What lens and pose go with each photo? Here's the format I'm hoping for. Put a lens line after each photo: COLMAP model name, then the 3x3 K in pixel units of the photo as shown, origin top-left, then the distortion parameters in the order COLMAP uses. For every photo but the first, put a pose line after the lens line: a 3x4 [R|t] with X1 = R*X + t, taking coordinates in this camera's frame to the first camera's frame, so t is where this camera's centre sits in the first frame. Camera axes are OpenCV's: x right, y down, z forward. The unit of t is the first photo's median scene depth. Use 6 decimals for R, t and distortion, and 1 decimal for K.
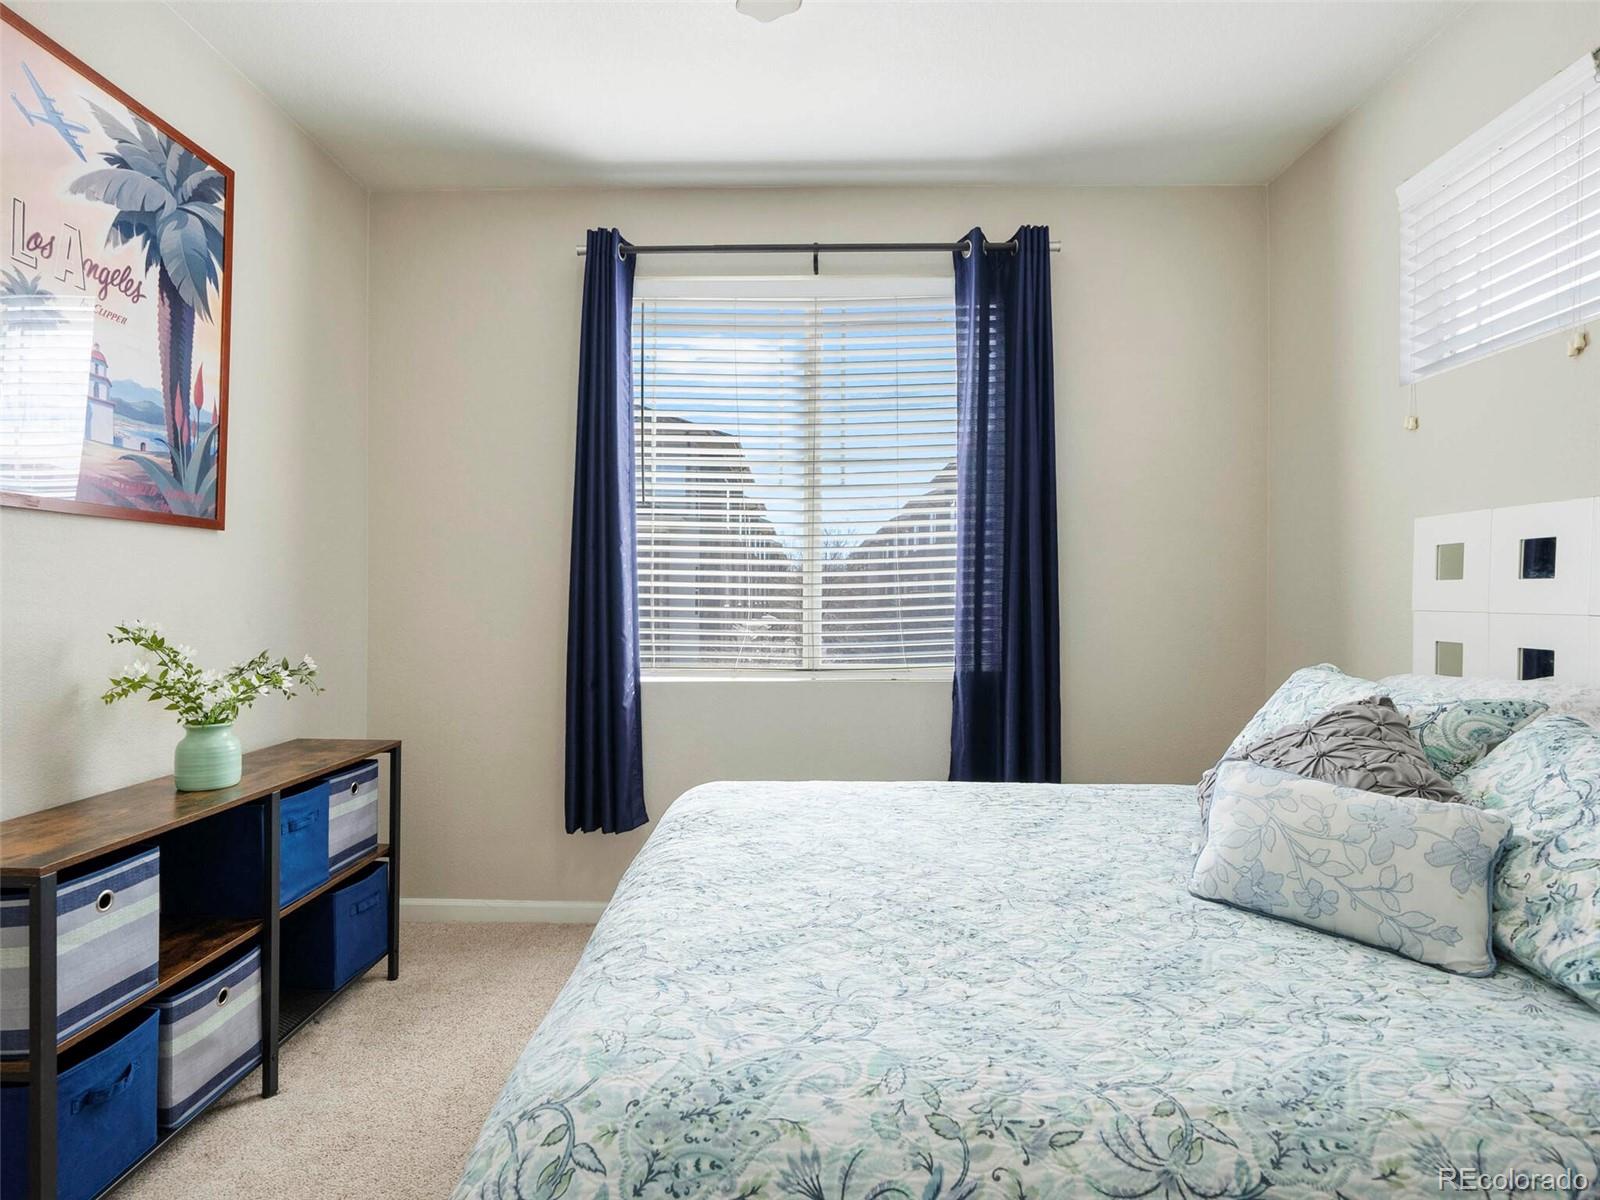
lens RADIAL K [[796.7, 0, 803.7], [0, 796.7, 606.6], [0, 0, 1]] dist [0.001202, 0.000060]
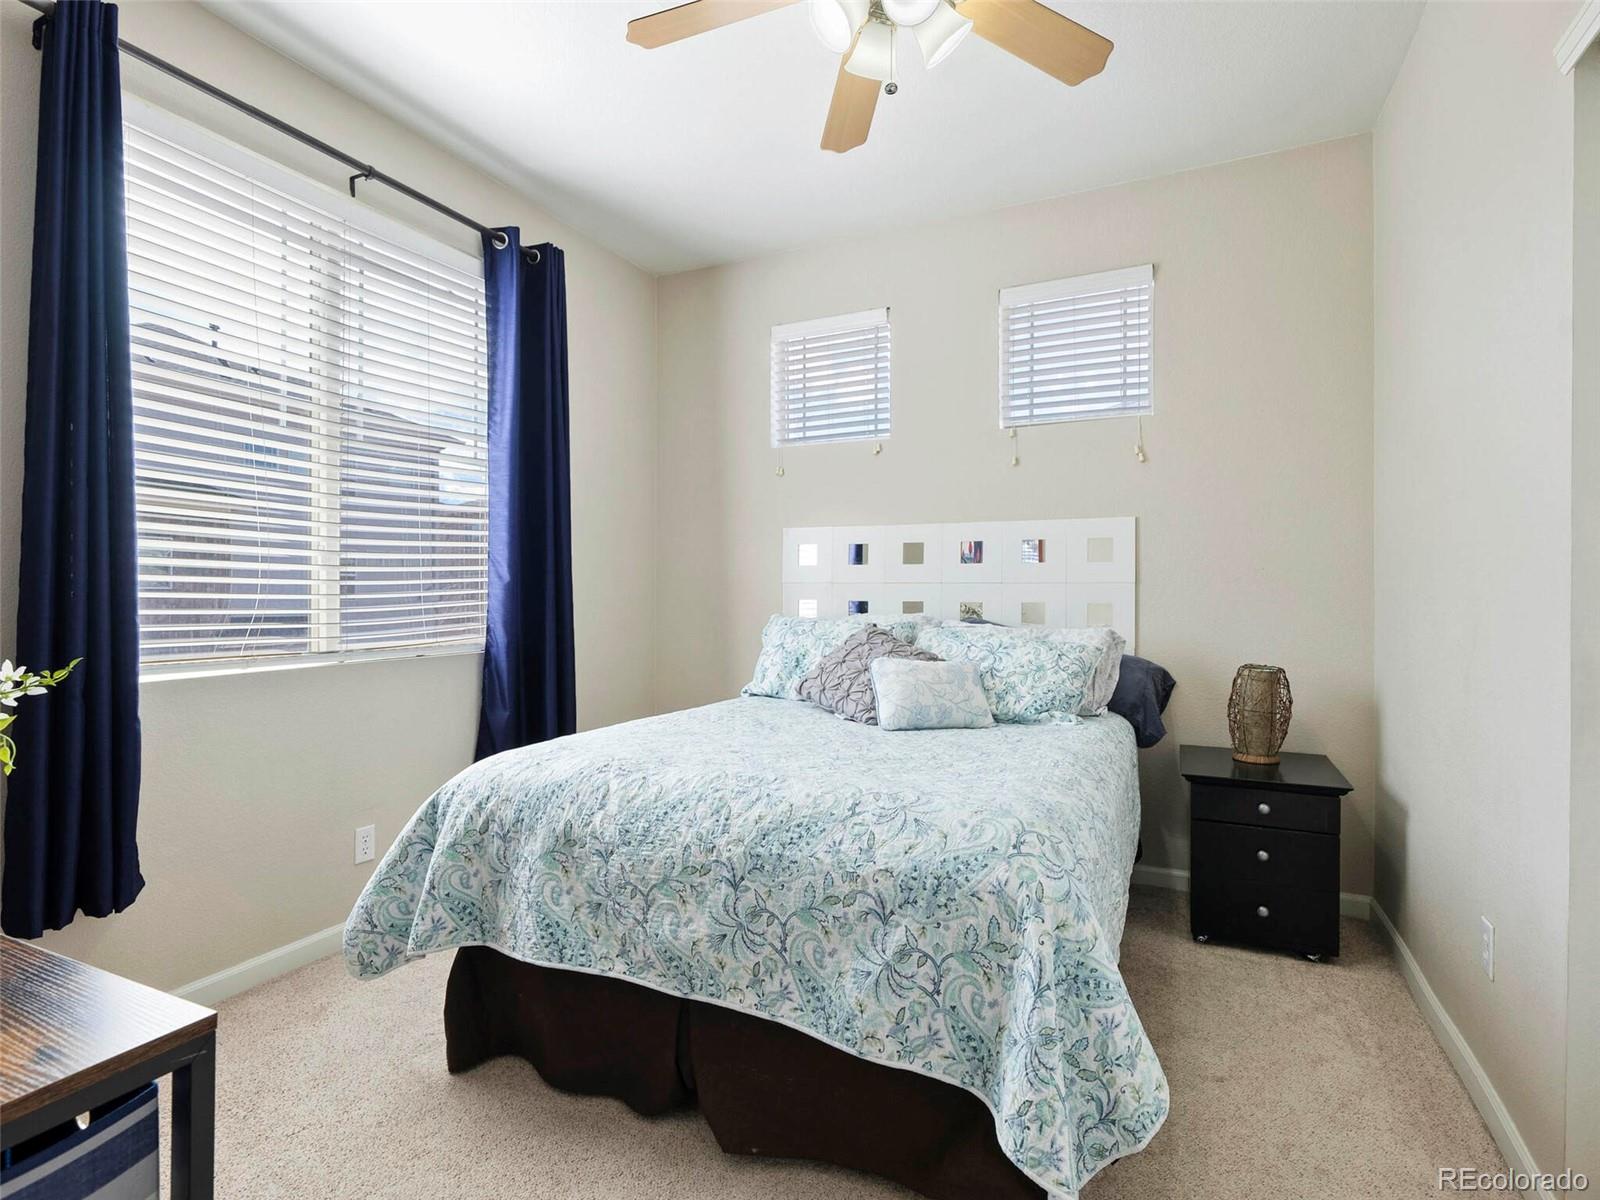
lens RADIAL K [[796.7, 0, 803.7], [0, 796.7, 606.6], [0, 0, 1]] dist [0.001202, 0.000060]
pose [[0.431088, -0.017468, 0.902141, -0.590872], [0.010630, 0.999842, 0.014280, 0.025408], [-0.902247, 0.003434, 0.431205, 0.188668]]
